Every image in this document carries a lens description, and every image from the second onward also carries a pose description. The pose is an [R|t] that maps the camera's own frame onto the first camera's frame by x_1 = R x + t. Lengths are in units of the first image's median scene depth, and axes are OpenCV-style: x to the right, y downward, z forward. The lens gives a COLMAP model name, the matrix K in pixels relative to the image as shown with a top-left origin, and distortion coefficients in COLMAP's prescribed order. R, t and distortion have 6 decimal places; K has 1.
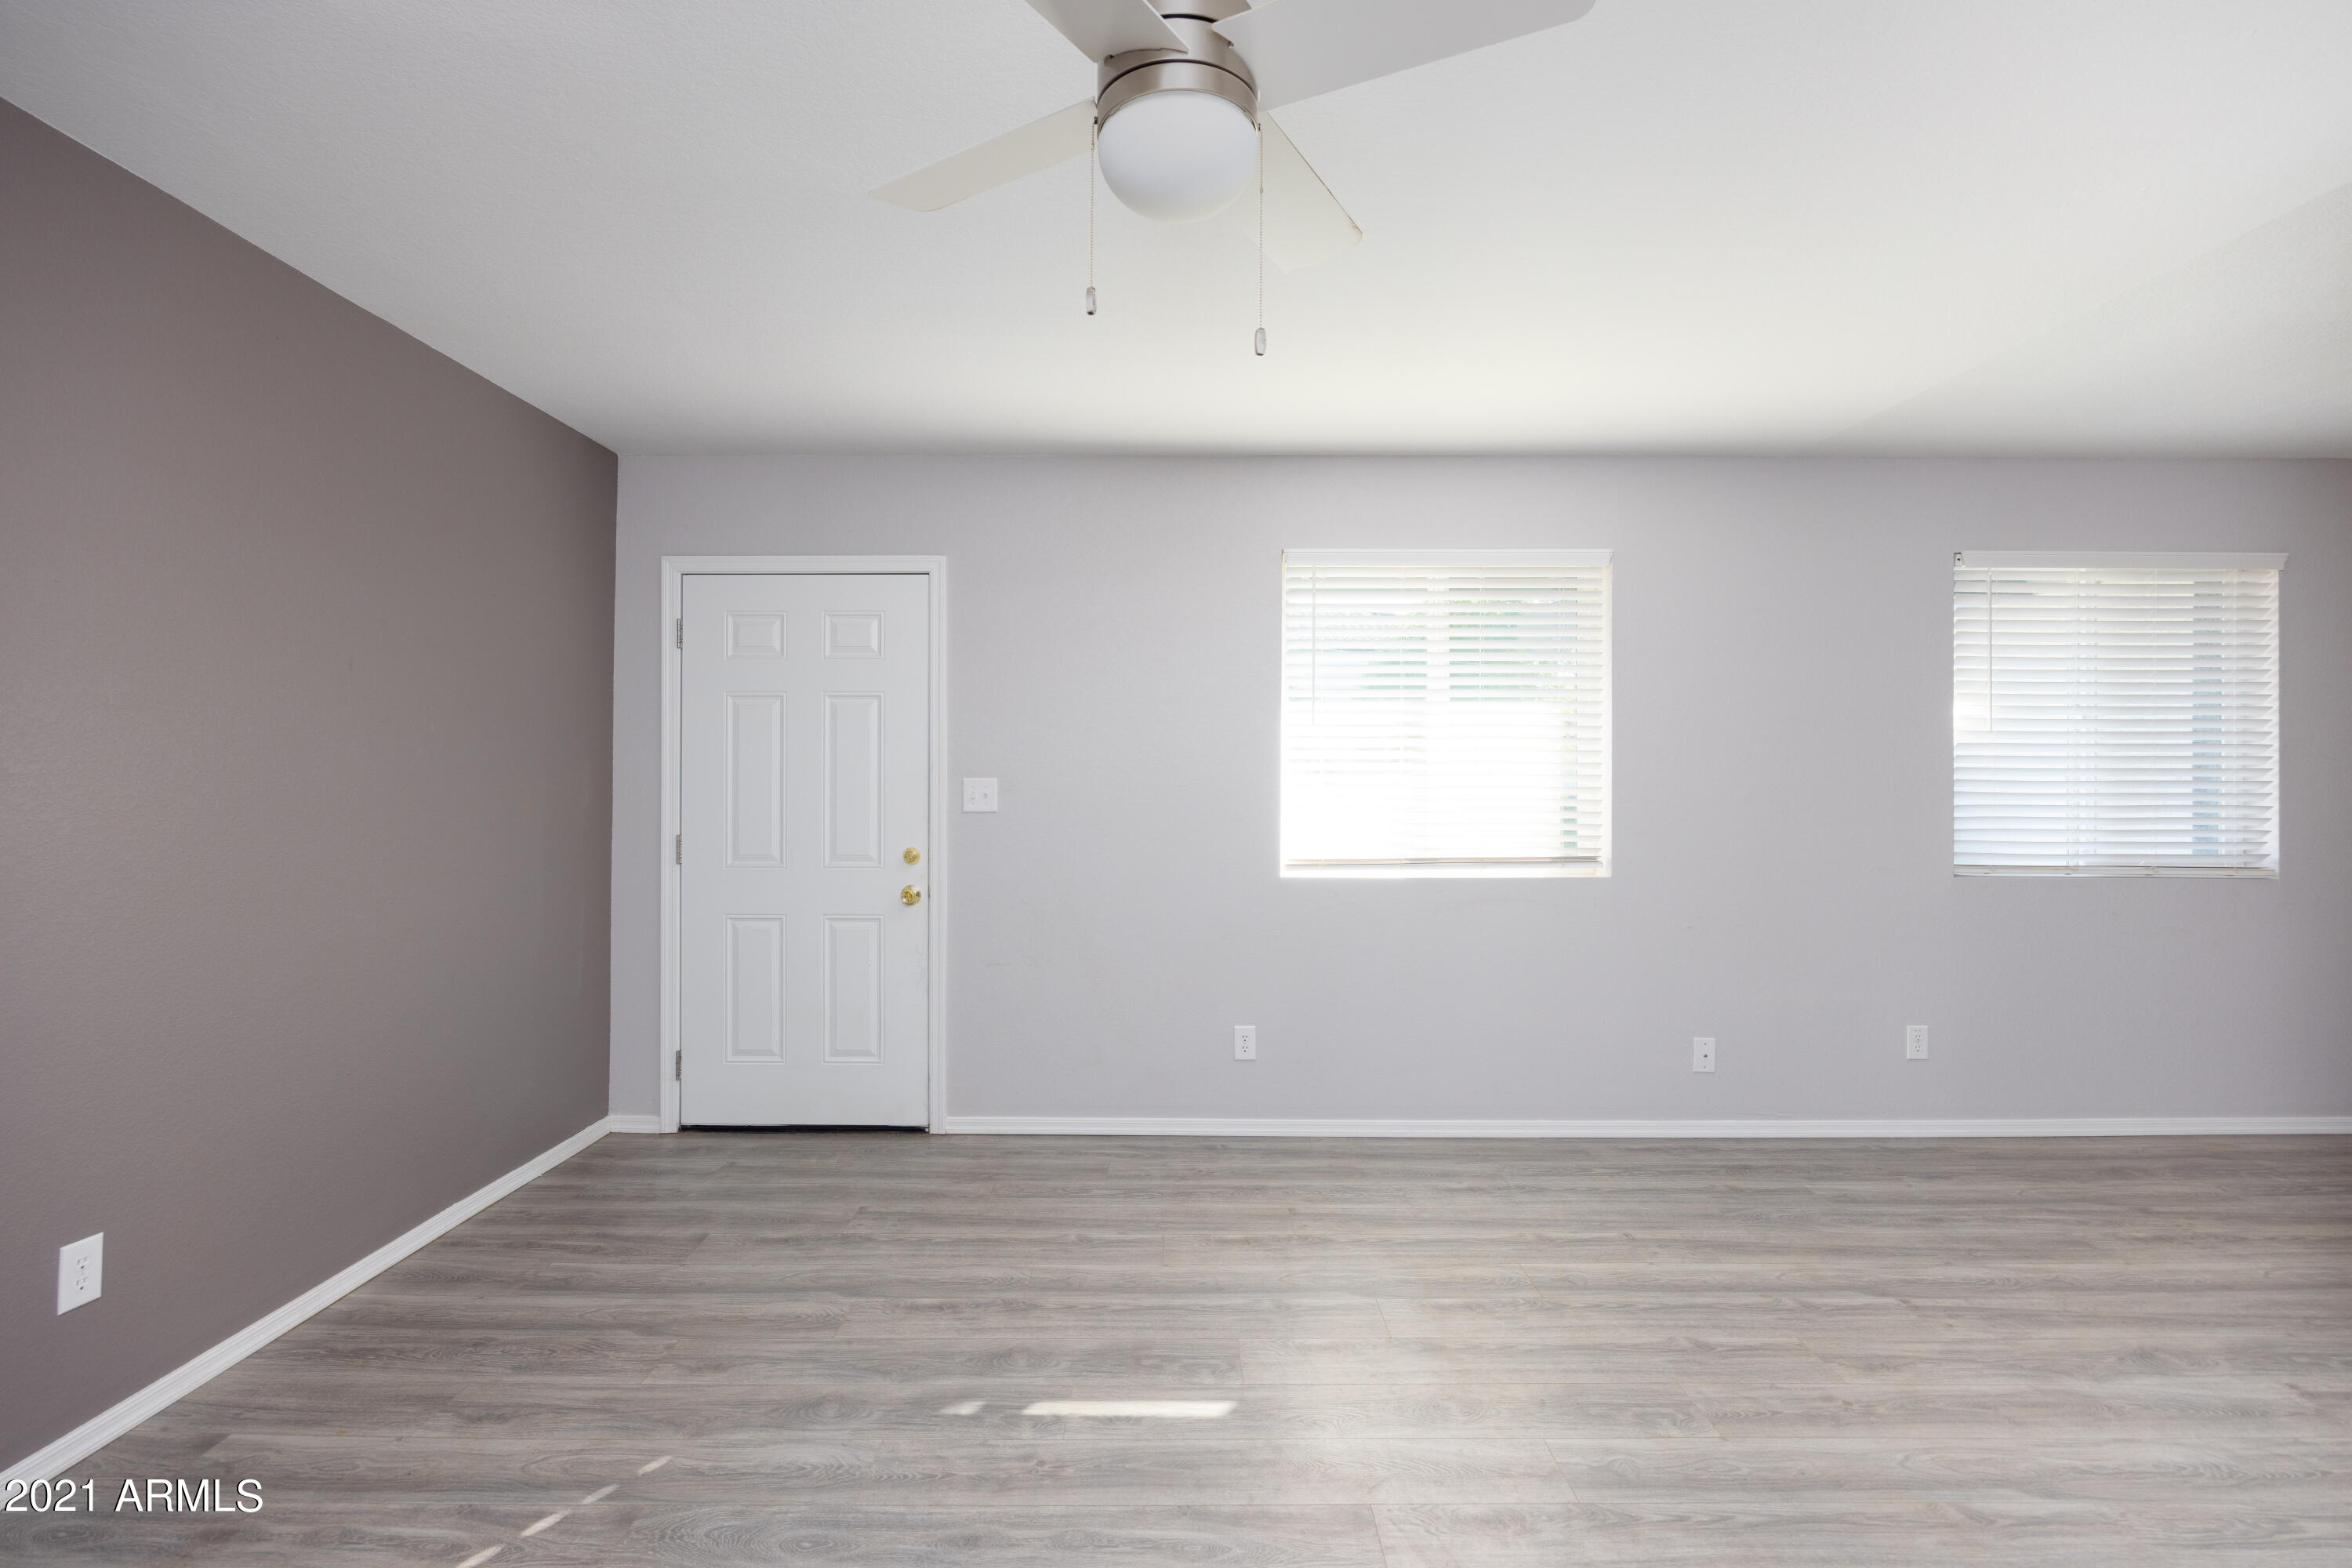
lens RADIAL K [[1071.8, 0, 1150.5], [0, 1071.8, 776.3], [0, 0, 1]] dist [-0.011896, 0.000096]
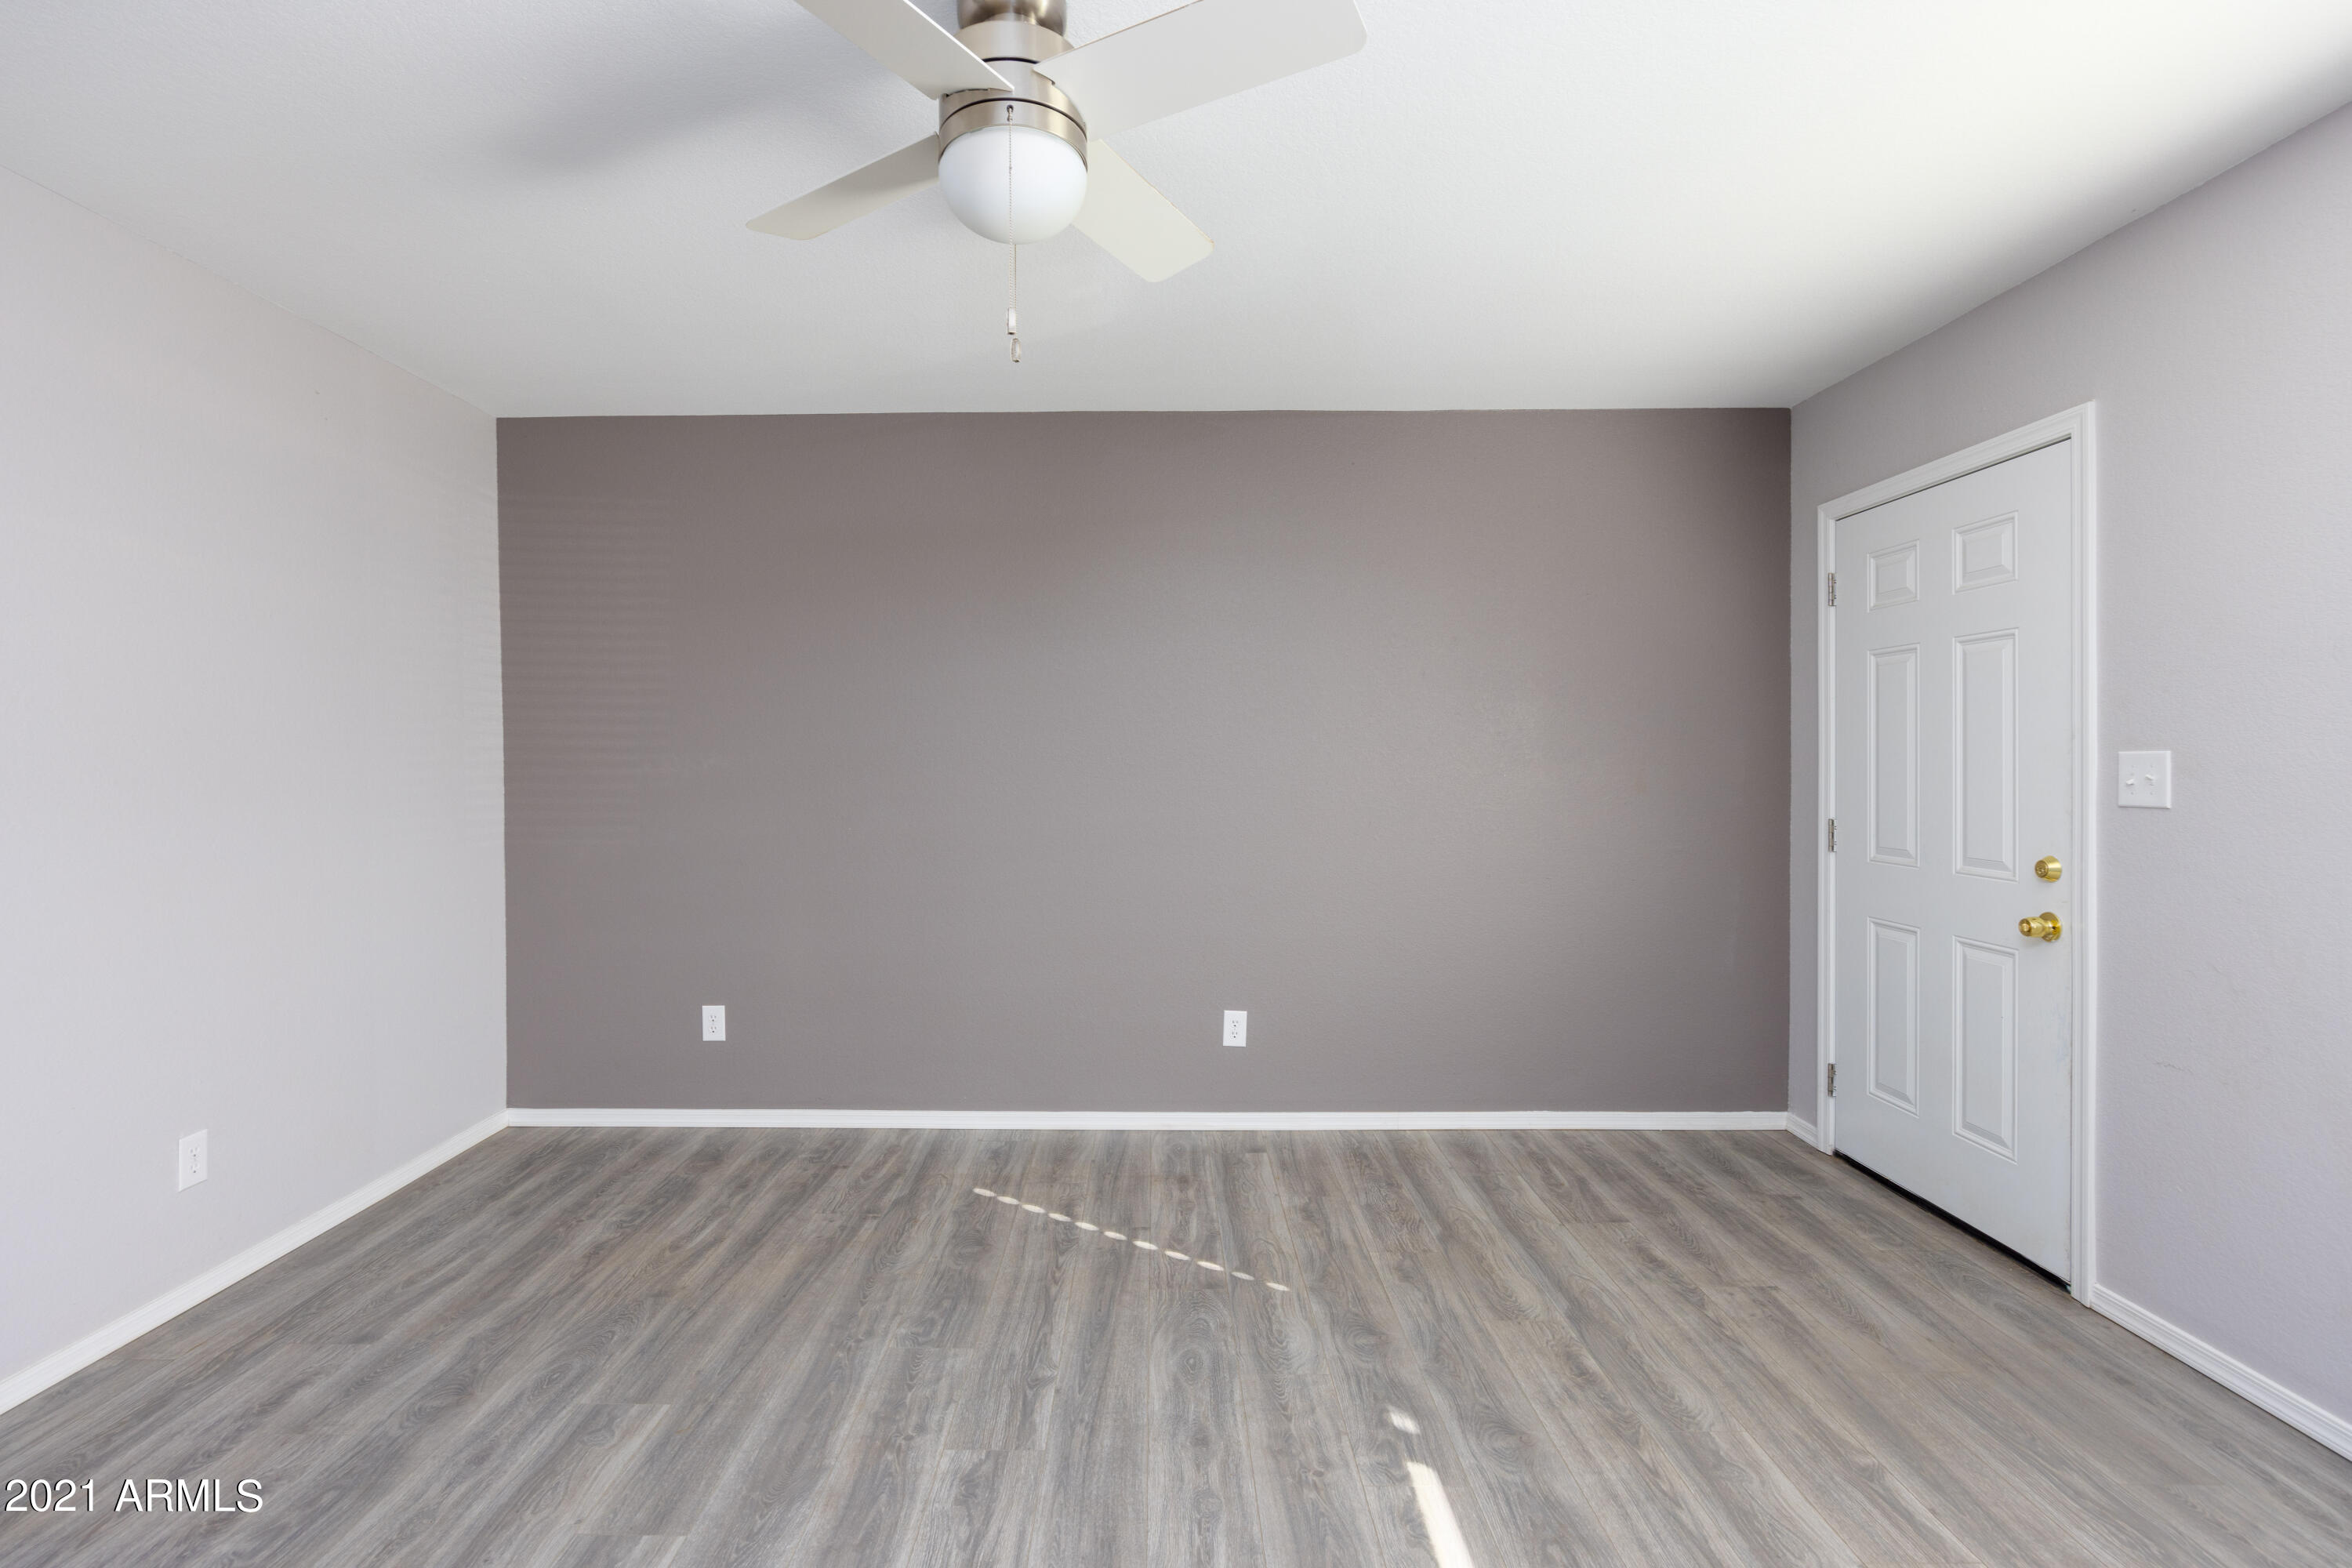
lens RADIAL K [[1071.8, 0, 1150.5], [0, 1071.8, 776.3], [0, 0, 1]] dist [-0.011896, 0.000096]
pose [[0.009482, 0.012975, -0.999871, 0.570684], [0.007546, 0.999886, 0.013047, 0.005364], [0.999927, -0.007669, 0.009383, 0.574493]]
